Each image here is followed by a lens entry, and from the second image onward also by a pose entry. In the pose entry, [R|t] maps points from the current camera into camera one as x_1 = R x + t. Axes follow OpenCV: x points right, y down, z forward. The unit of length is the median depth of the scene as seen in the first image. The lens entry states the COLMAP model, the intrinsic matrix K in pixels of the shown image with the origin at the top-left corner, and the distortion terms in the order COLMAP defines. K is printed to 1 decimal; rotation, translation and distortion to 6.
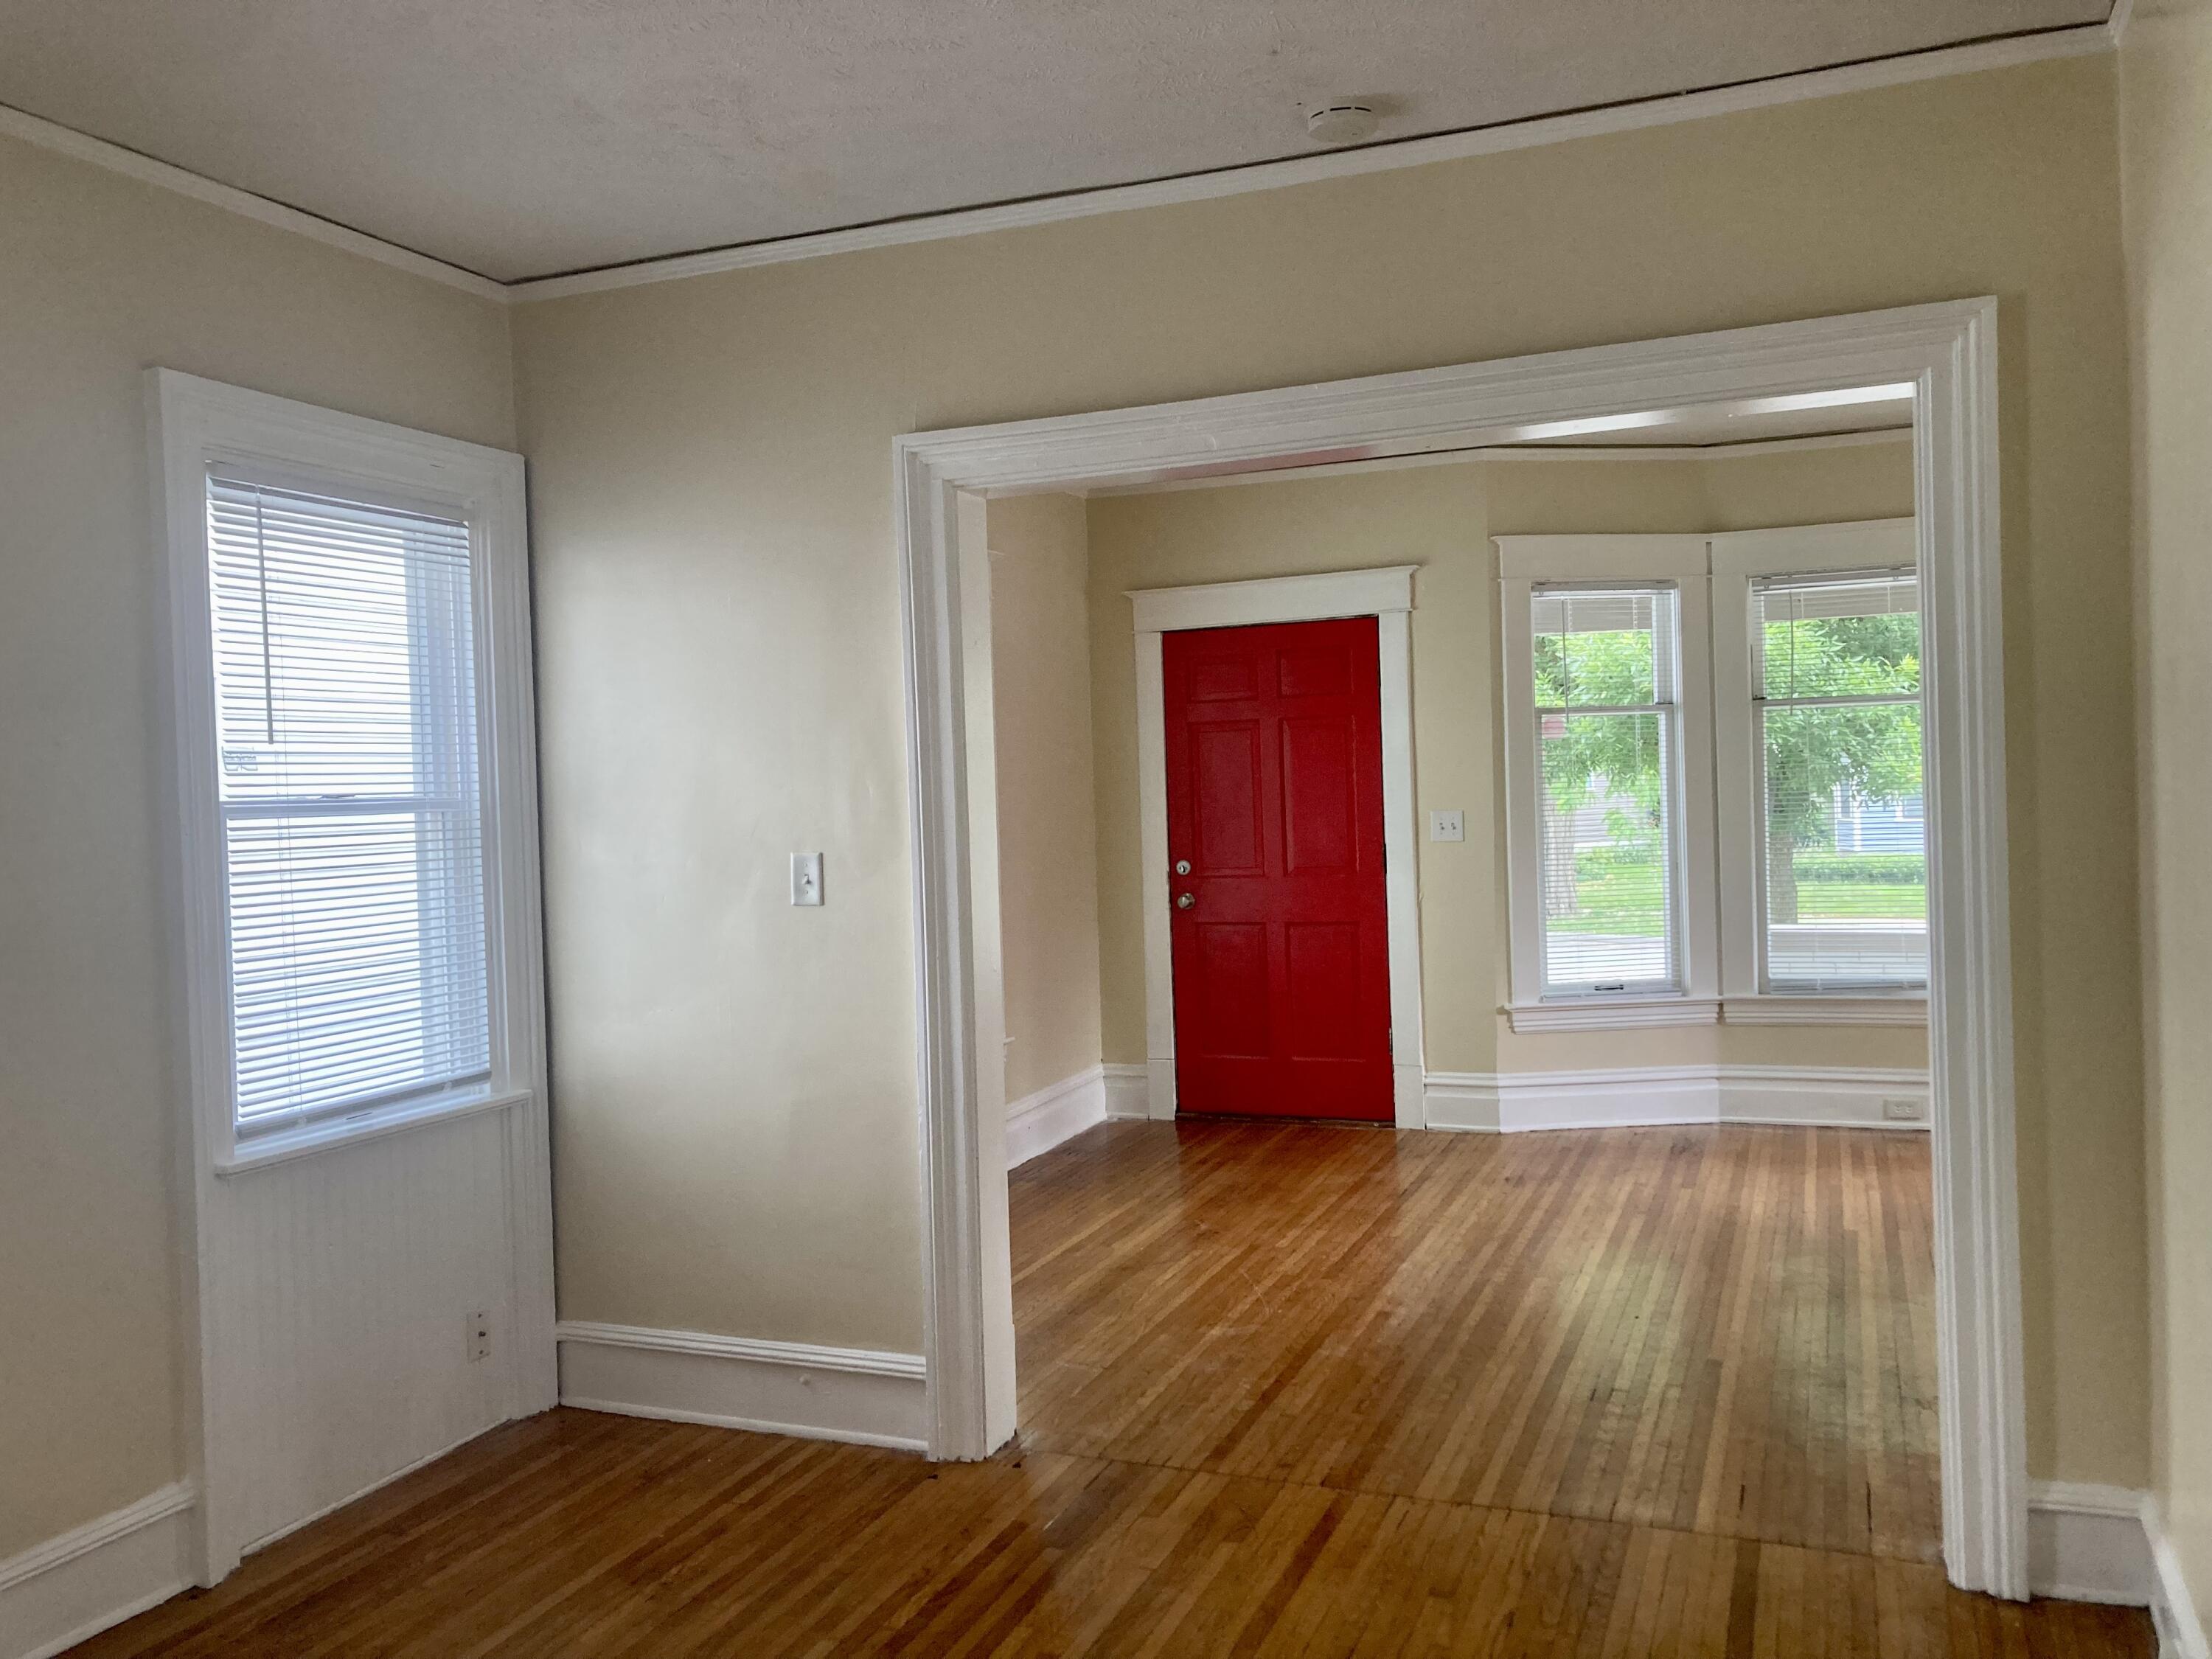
lens RADIAL K [[1792.7, 0, 1097.9], [0, 1792.7, 808.7], [0, 0, 1]] dist [0.023430, -0.002135]
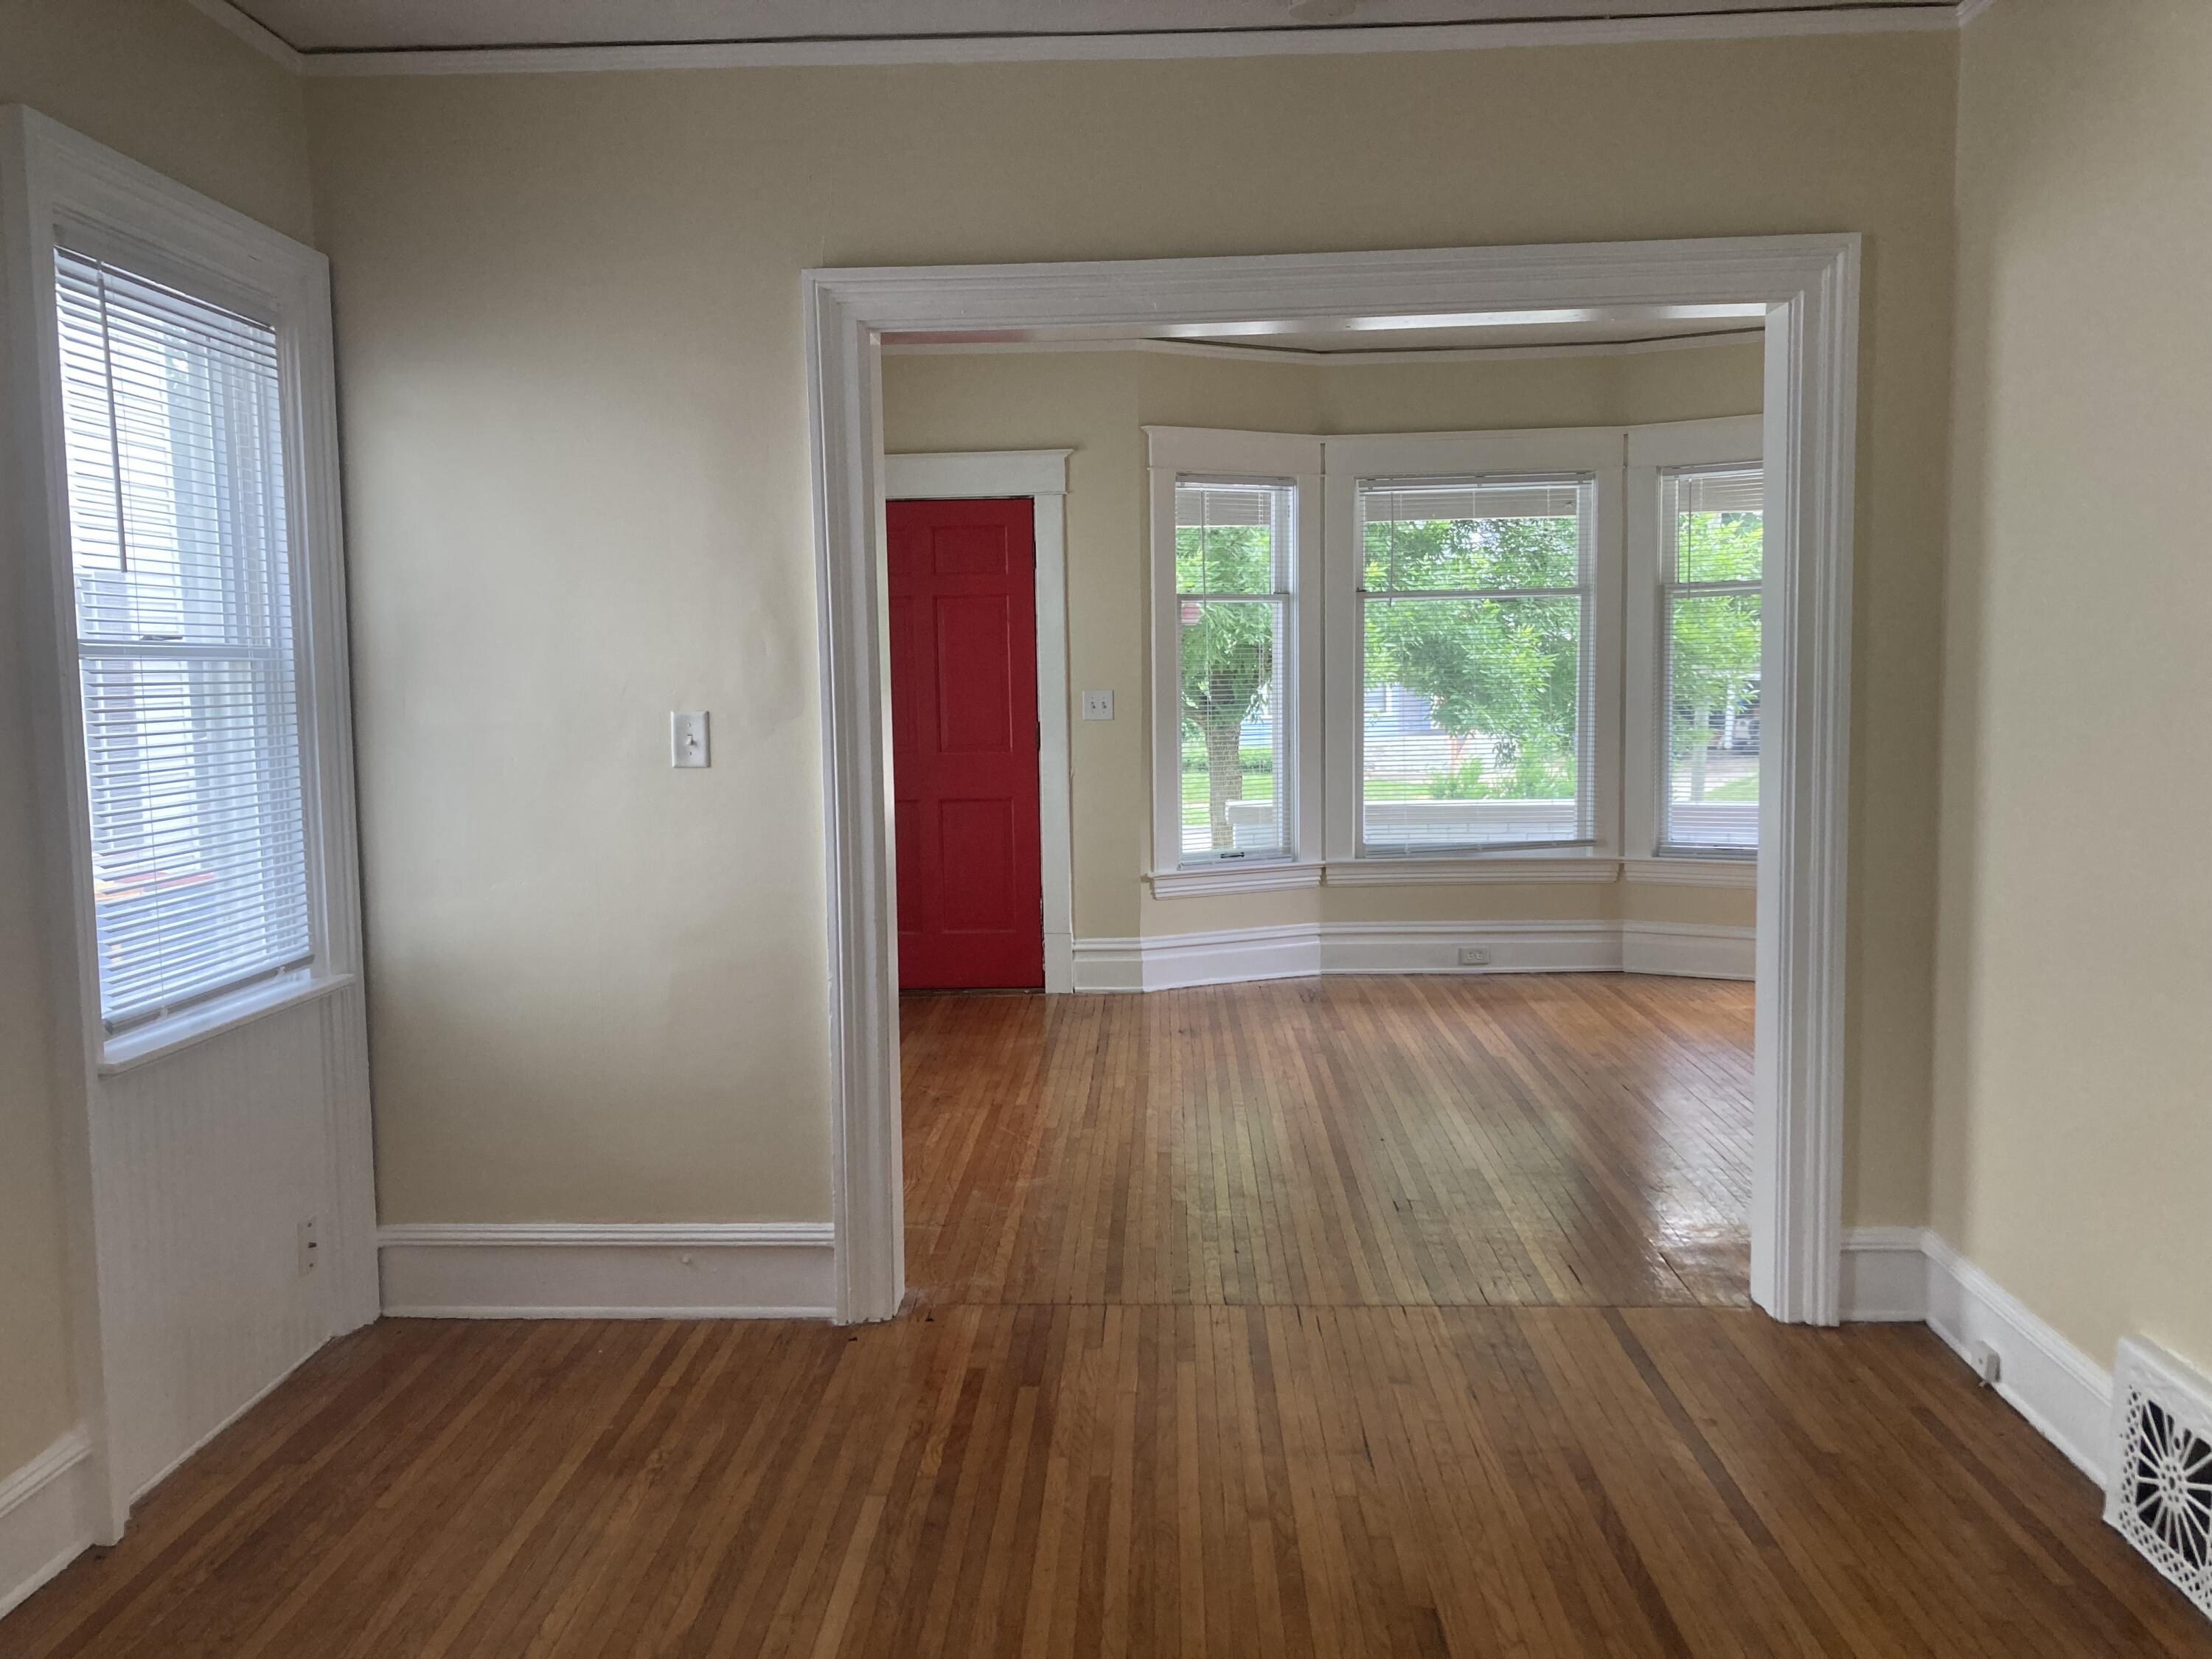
lens RADIAL K [[1780.0, 0, 1075.7], [0, 1780.0, 814.5], [0, 0, 1]] dist [0.031413, -0.028313]
pose [[0.941421, -0.011116, 0.337051, -0.287185], [-0.009781, 0.998136, 0.060237, 0.019991], [-0.337093, -0.060005, 0.939557, 0.046074]]
